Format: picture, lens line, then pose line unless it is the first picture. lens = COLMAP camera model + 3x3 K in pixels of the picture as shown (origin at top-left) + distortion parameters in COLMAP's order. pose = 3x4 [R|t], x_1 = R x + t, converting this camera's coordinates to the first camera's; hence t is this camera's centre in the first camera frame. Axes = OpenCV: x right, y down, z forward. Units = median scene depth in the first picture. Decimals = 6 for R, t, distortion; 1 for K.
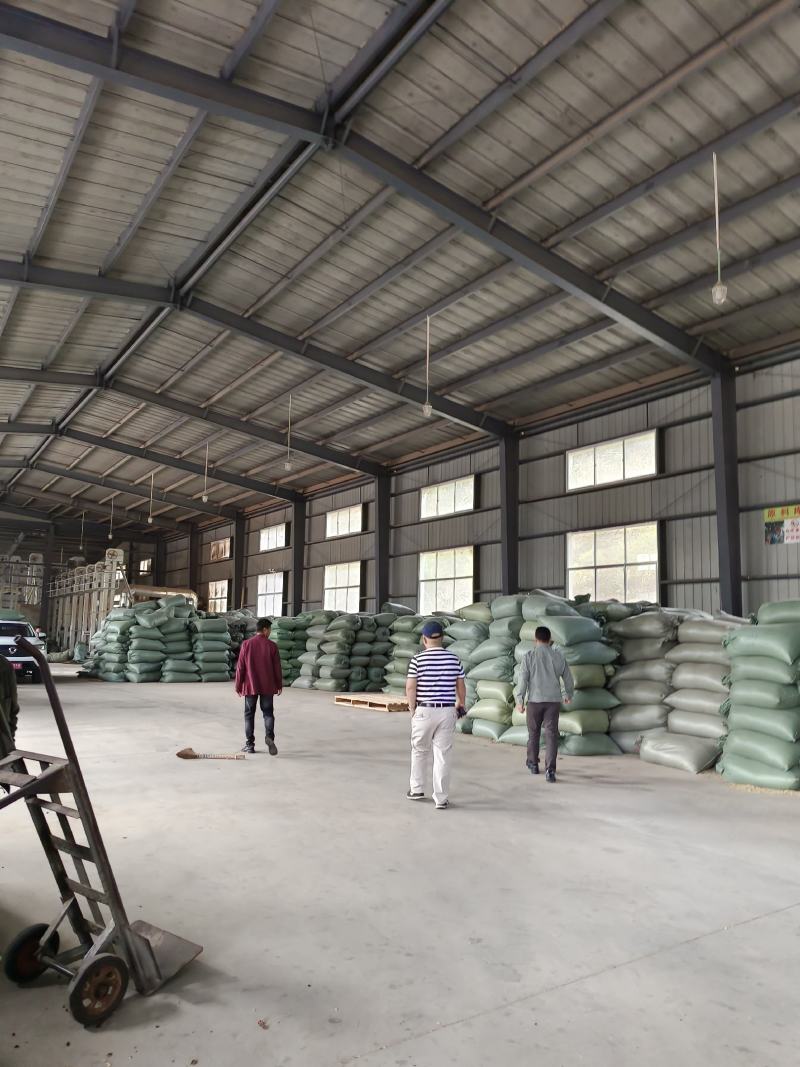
lens RADIAL K [[755.9, 0, 390.8], [0, 755.9, 542.0], [0, 0, 1]] dist [0.055868, -0.001676]
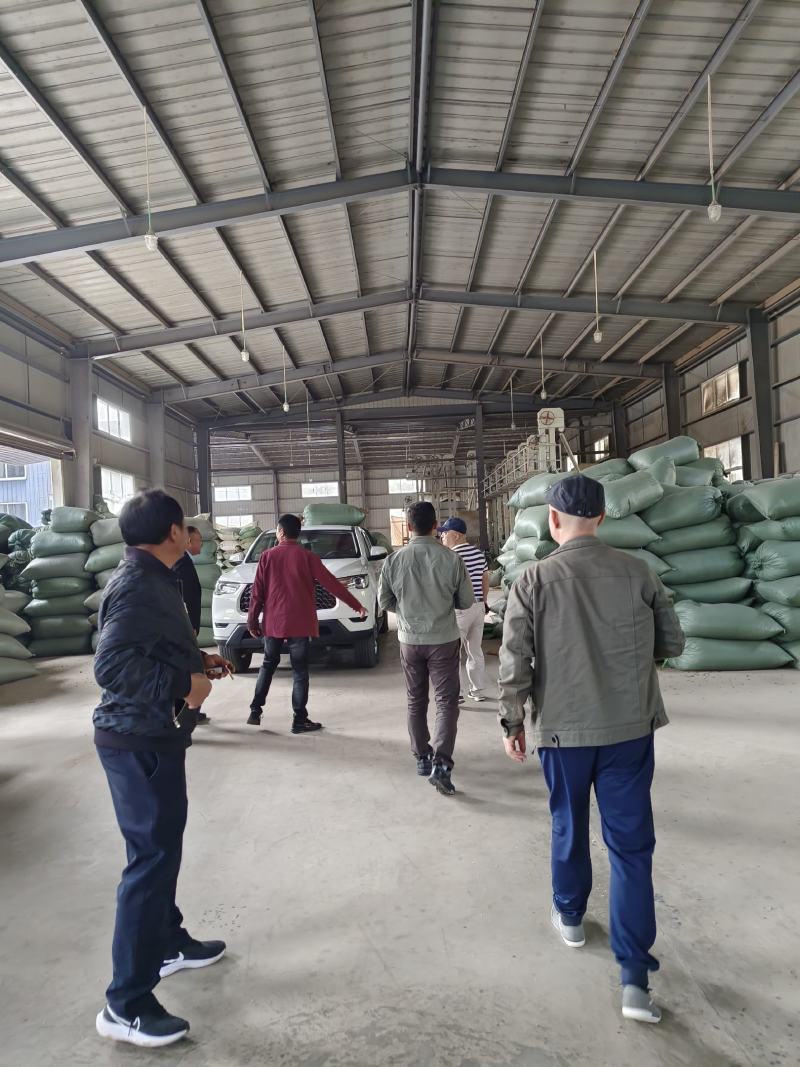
lens RADIAL K [[755.9, 0, 397.9], [0, 755.9, 535.2], [0, 0, 1]] dist [0.055868, -0.001676]
pose [[0.830724, -0.068960, -0.552396, -0.196634], [0.132569, 0.988256, 0.075993, 0.077077], [0.540669, -0.136360, 0.830110, 0.616440]]
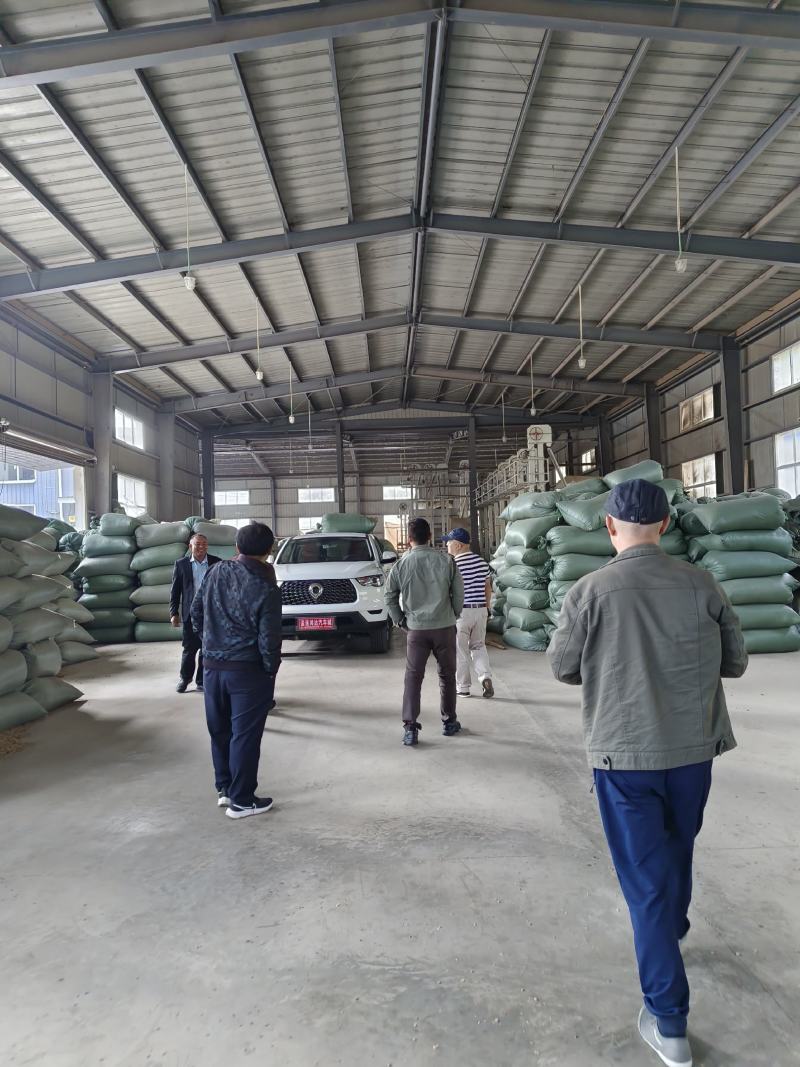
lens RADIAL K [[755.9, 0, 398.9], [0, 755.9, 536.2], [0, 0, 1]] dist [0.055868, -0.001676]
pose [[0.839561, -0.061527, -0.539769, -0.166926], [0.119220, 0.990213, 0.072563, 0.069053], [0.530022, -0.125272, 0.838680, 0.551407]]
